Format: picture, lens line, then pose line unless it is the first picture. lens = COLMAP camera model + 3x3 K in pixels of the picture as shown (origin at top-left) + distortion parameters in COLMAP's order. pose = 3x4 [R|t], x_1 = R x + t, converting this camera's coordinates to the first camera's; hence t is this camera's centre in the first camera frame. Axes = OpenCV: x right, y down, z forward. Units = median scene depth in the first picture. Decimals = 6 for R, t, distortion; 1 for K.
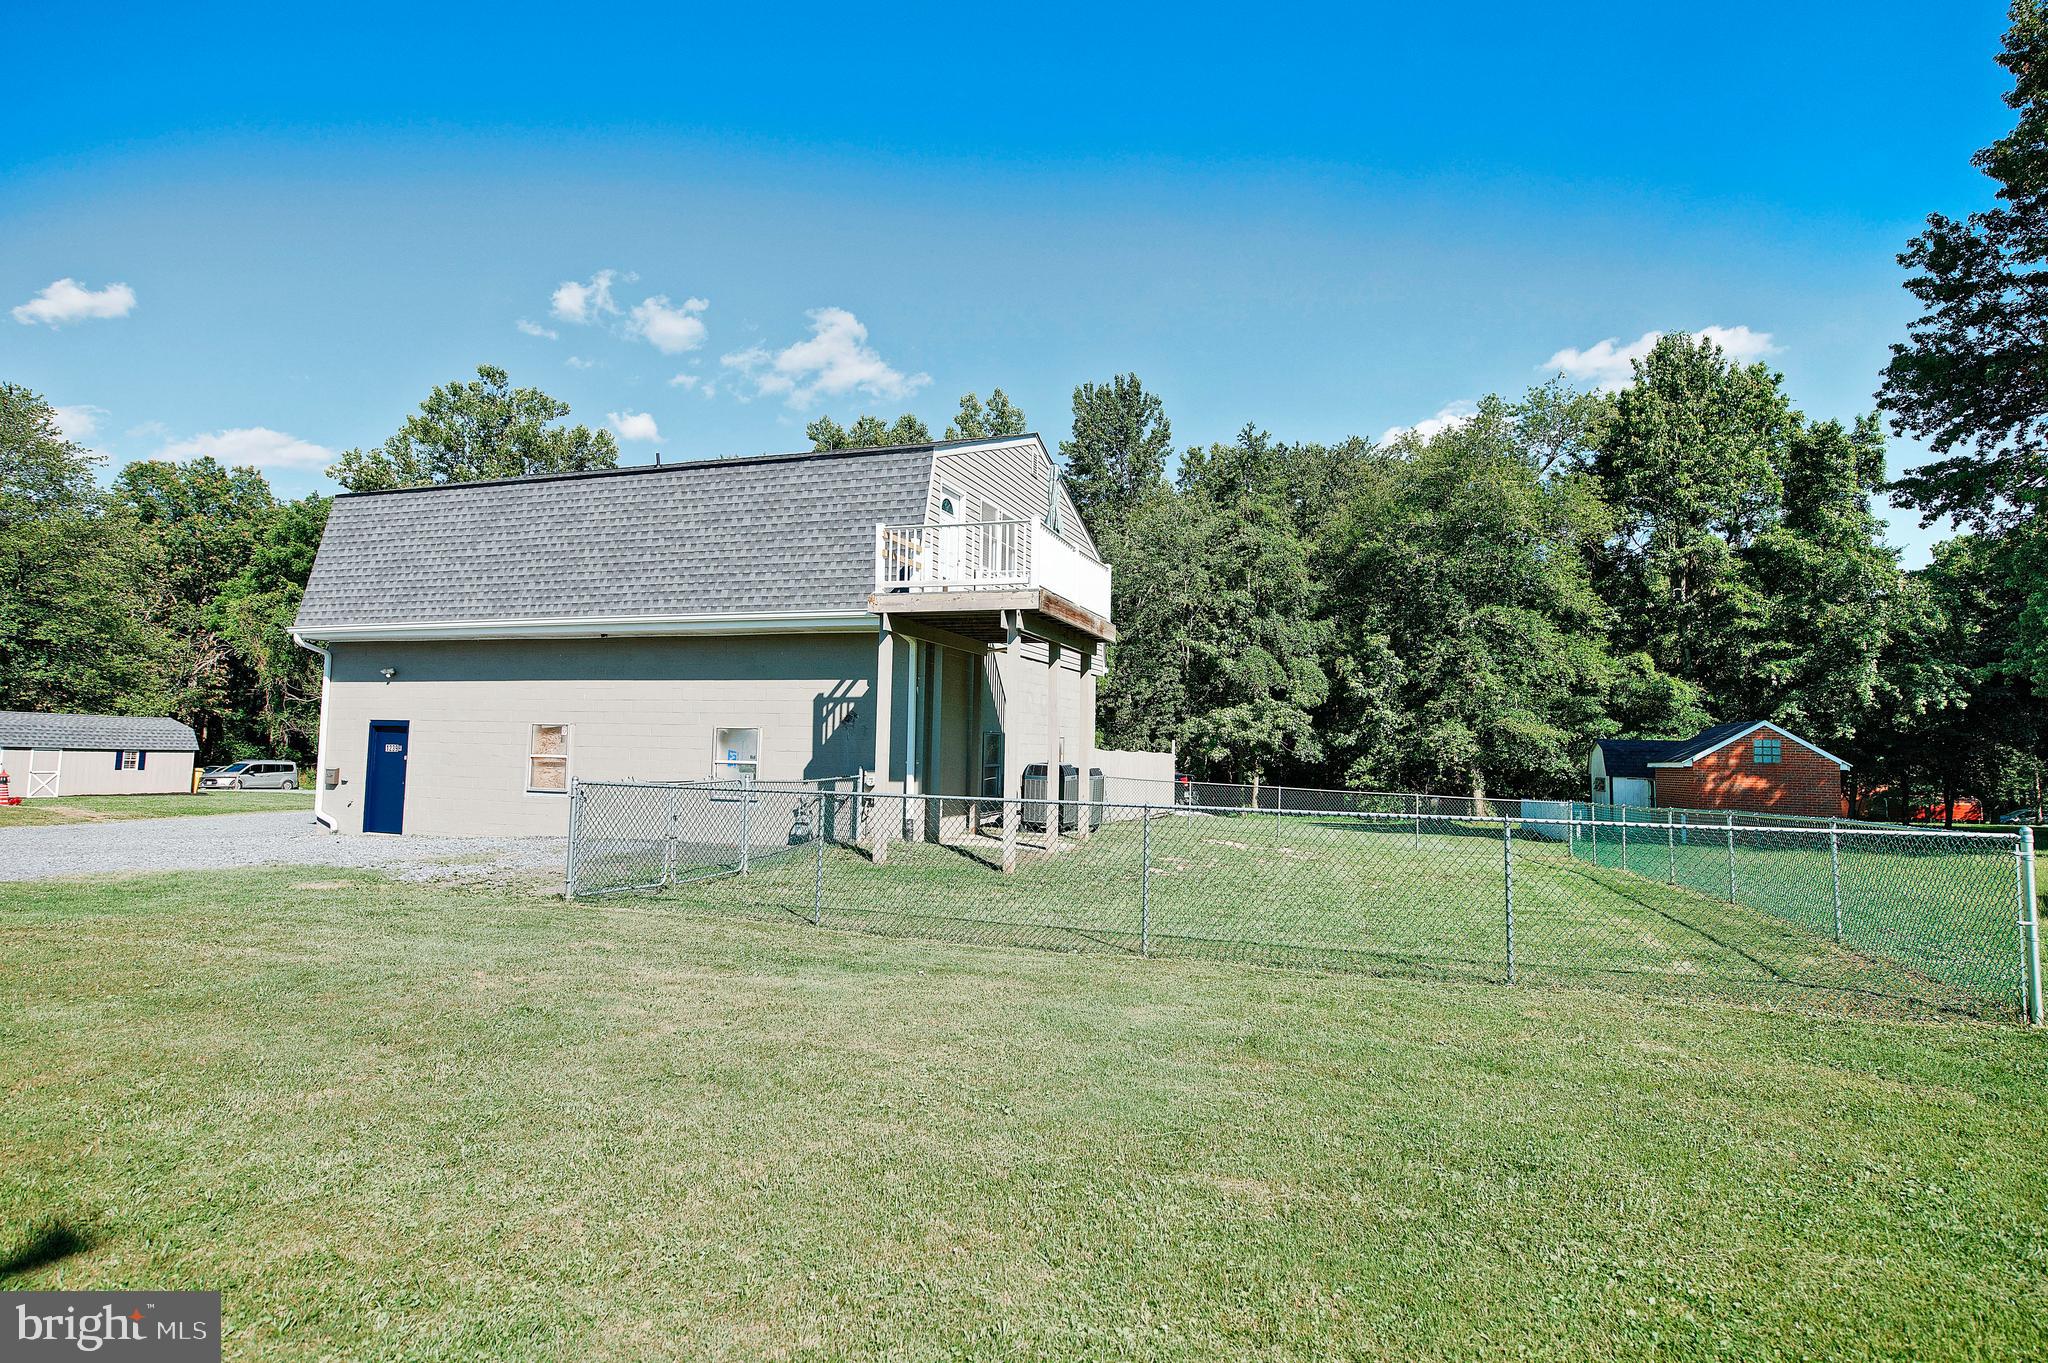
lens RADIAL K [[1061.2, 0, 1024.4], [0, 1061.2, 660.1], [0, 0, 1]] dist [-0.010269, 0.000626]
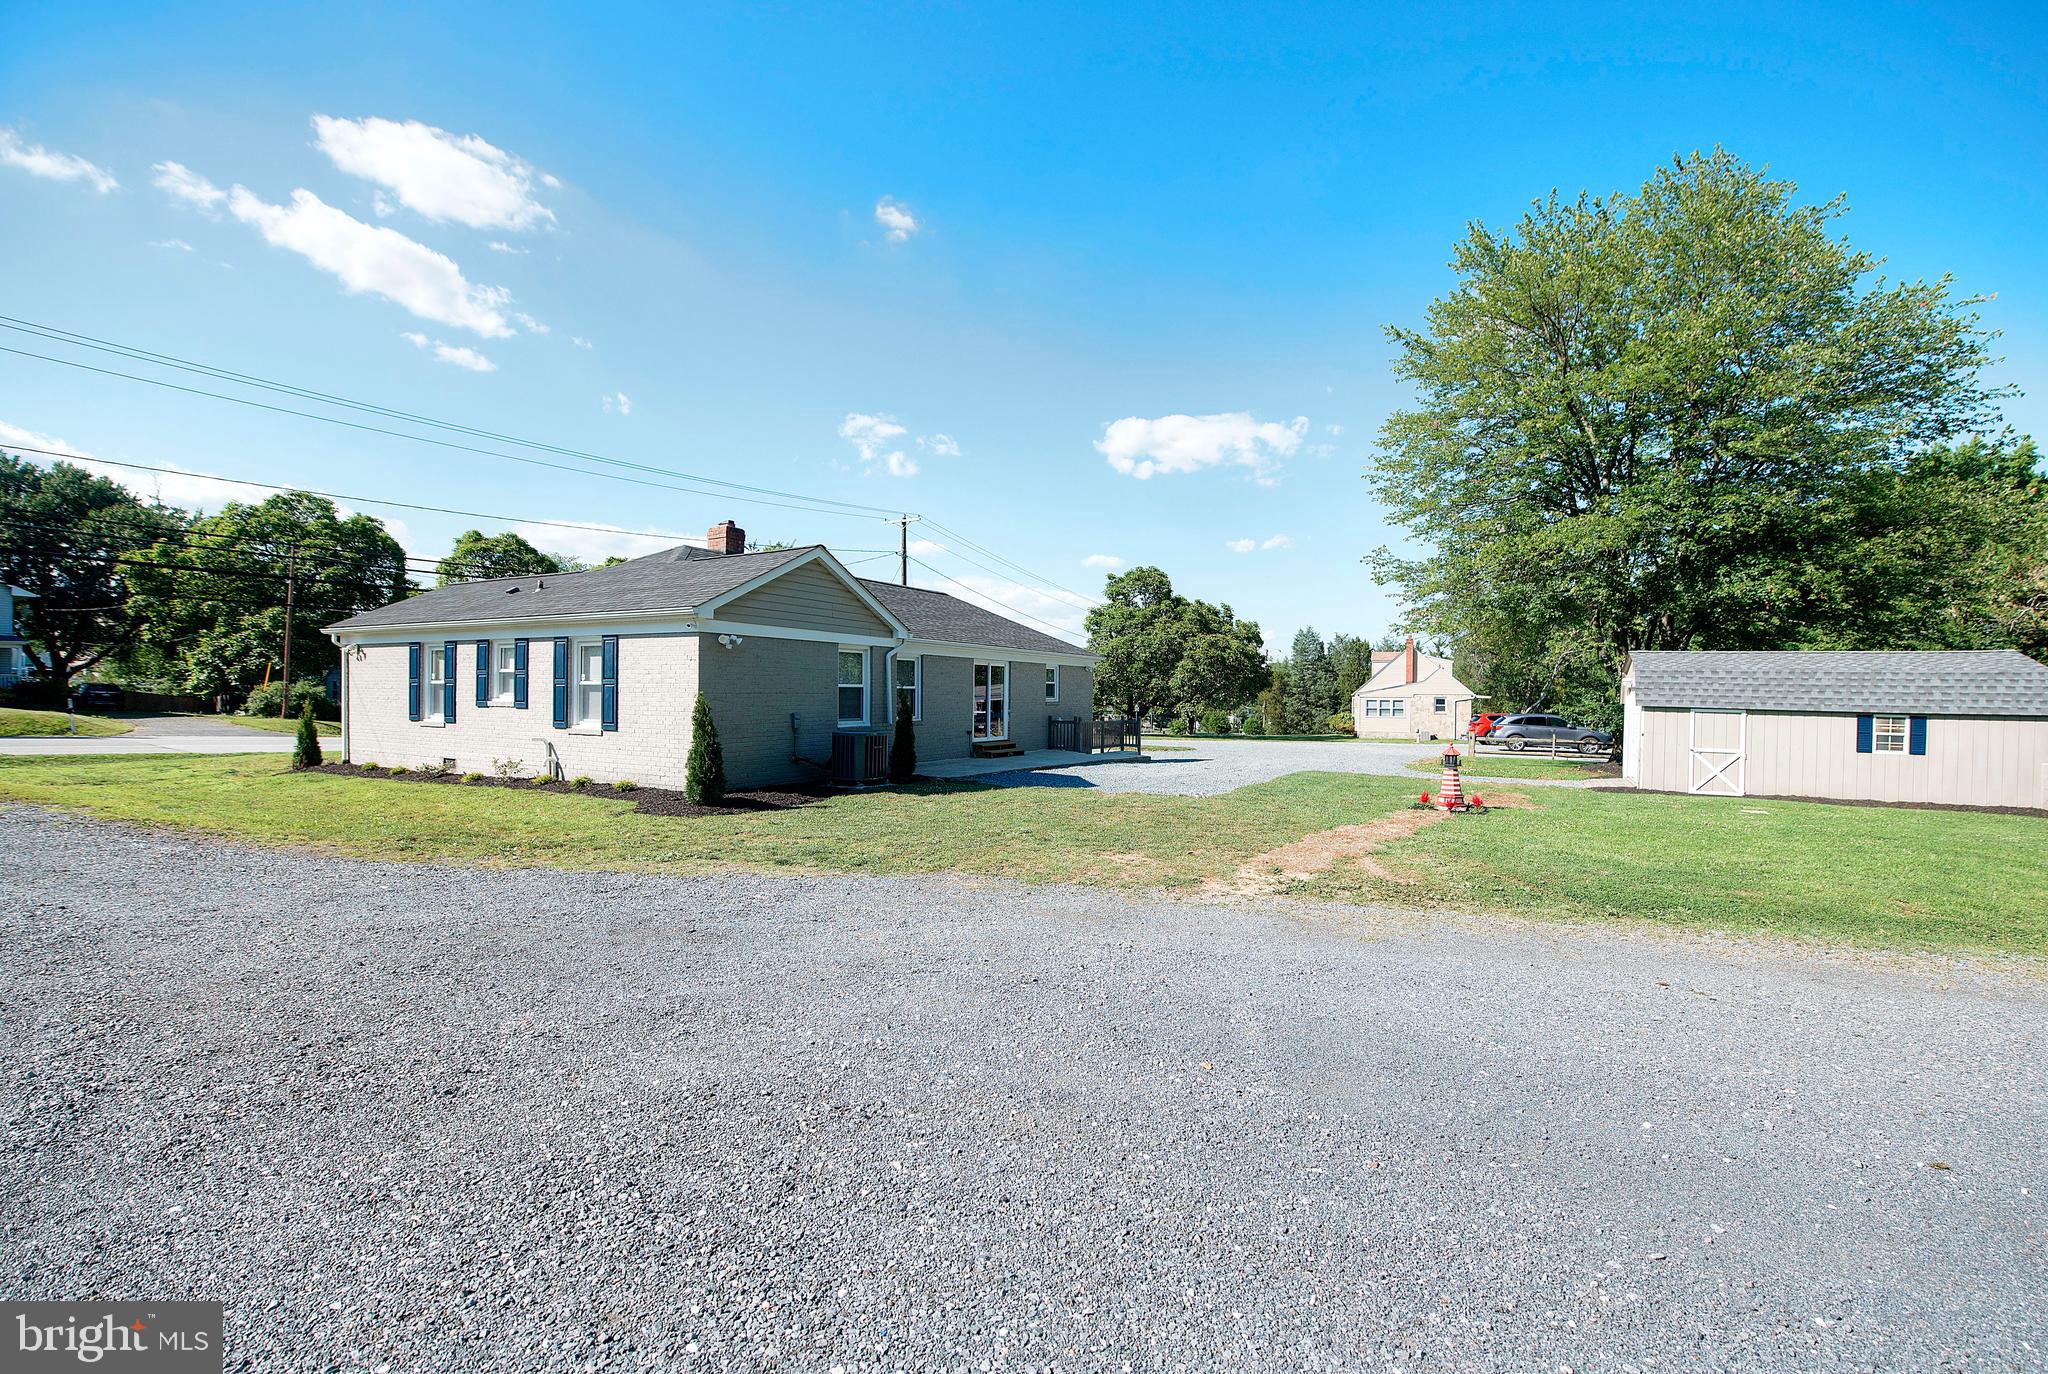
lens RADIAL K [[829.0, 0, 1086.0], [0, 829.0, 699.7], [0, 0, 1]] dist [-0.015109, -0.001916]
pose [[-0.146585, -0.016457, -0.989061, -0.352854], [0.068082, 0.997323, -0.026685, 0.054442], [0.986852, -0.071249, -0.145072, 0.589130]]
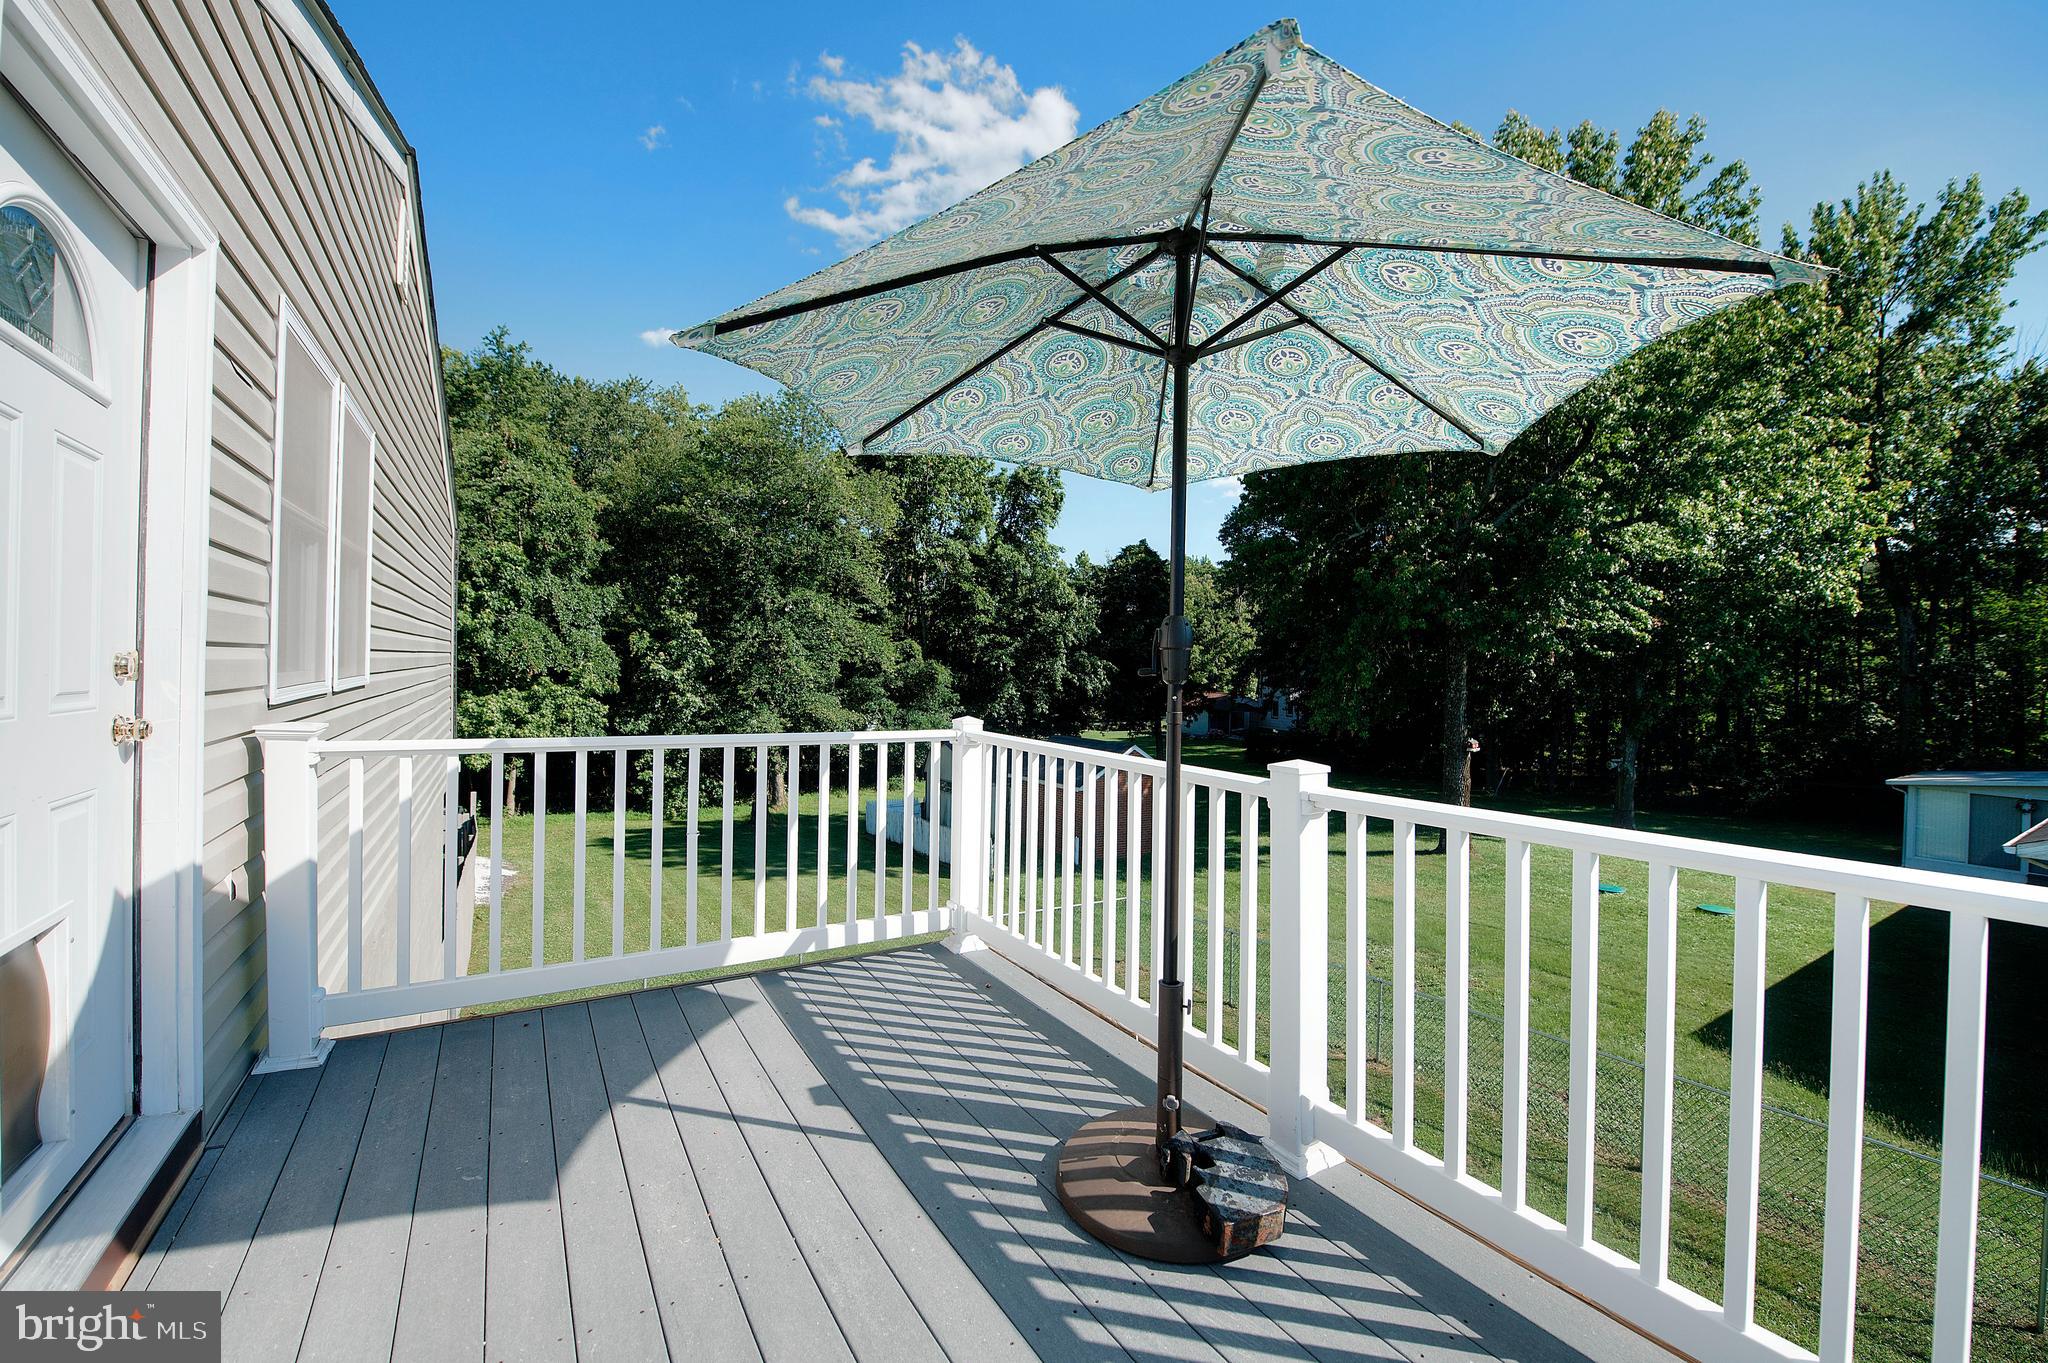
lens RADIAL K [[824.6, 0, 1033.2], [0, 824.6, 669.7], [0, 0, 1]] dist [-0.015286, -0.001394]
pose [[0.630872, -0.008913, 0.775836, -0.020775], [-0.074073, 0.994675, 0.071660, -0.046861], [-0.772343, -0.102677, 0.626852, 0.332775]]
